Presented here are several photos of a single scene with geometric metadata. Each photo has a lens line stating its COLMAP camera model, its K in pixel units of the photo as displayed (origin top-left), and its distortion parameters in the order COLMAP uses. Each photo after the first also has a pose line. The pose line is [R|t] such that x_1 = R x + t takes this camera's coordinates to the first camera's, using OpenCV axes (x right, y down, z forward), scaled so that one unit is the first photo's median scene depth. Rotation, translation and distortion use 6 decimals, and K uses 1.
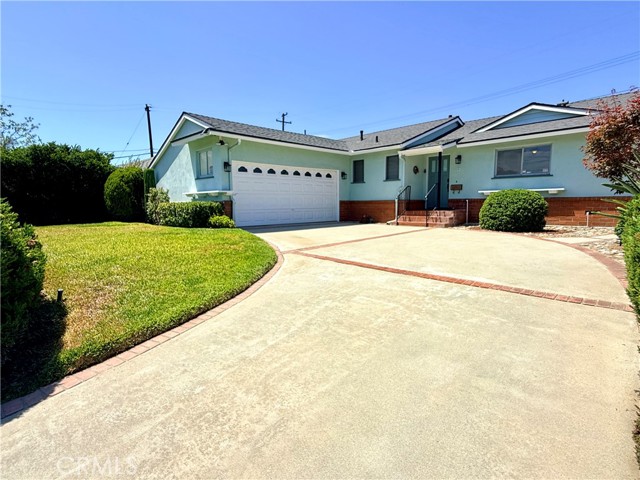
lens RADIAL K [[337.2, 0, 314.7], [0, 337.2, 240.3], [0, 0, 1]] dist [-0.003462, 0.002384]
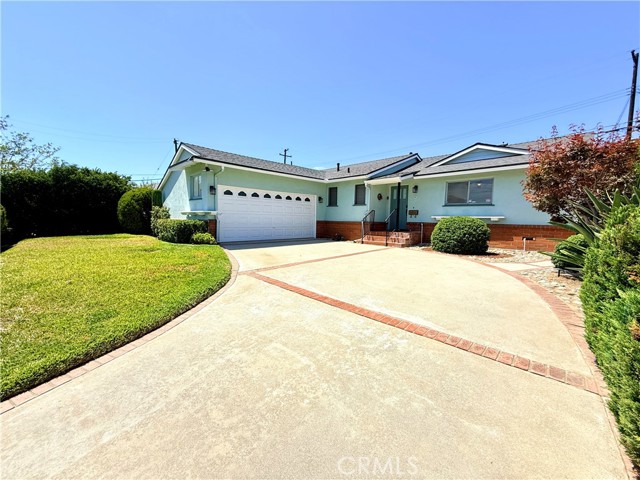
lens RADIAL K [[260.1, 0, 314.5], [0, 260.1, 240.6], [0, 0, 1]] dist [-0.000785, 0.000194]
pose [[0.999629, 0.025009, 0.010769, 0.071625], [-0.024715, 0.999339, -0.026644, -0.027718], [-0.011429, 0.026368, 0.999587, 0.102428]]
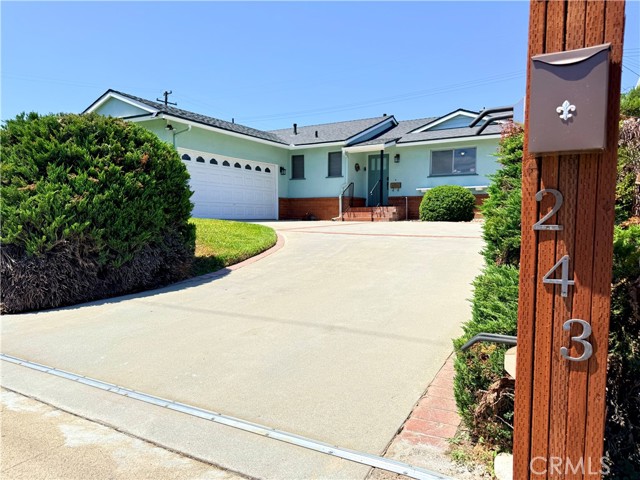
lens RADIAL K [[447.6, 0, 320.3], [0, 447.6, 241.5], [0, 0, 1]] dist [0.081184, -0.005655]
pose [[0.961765, -0.006123, 0.273806, -0.187875], [0.020570, 0.998541, -0.049924, 0.082686], [-0.273101, 0.053647, 0.960488, -0.258066]]
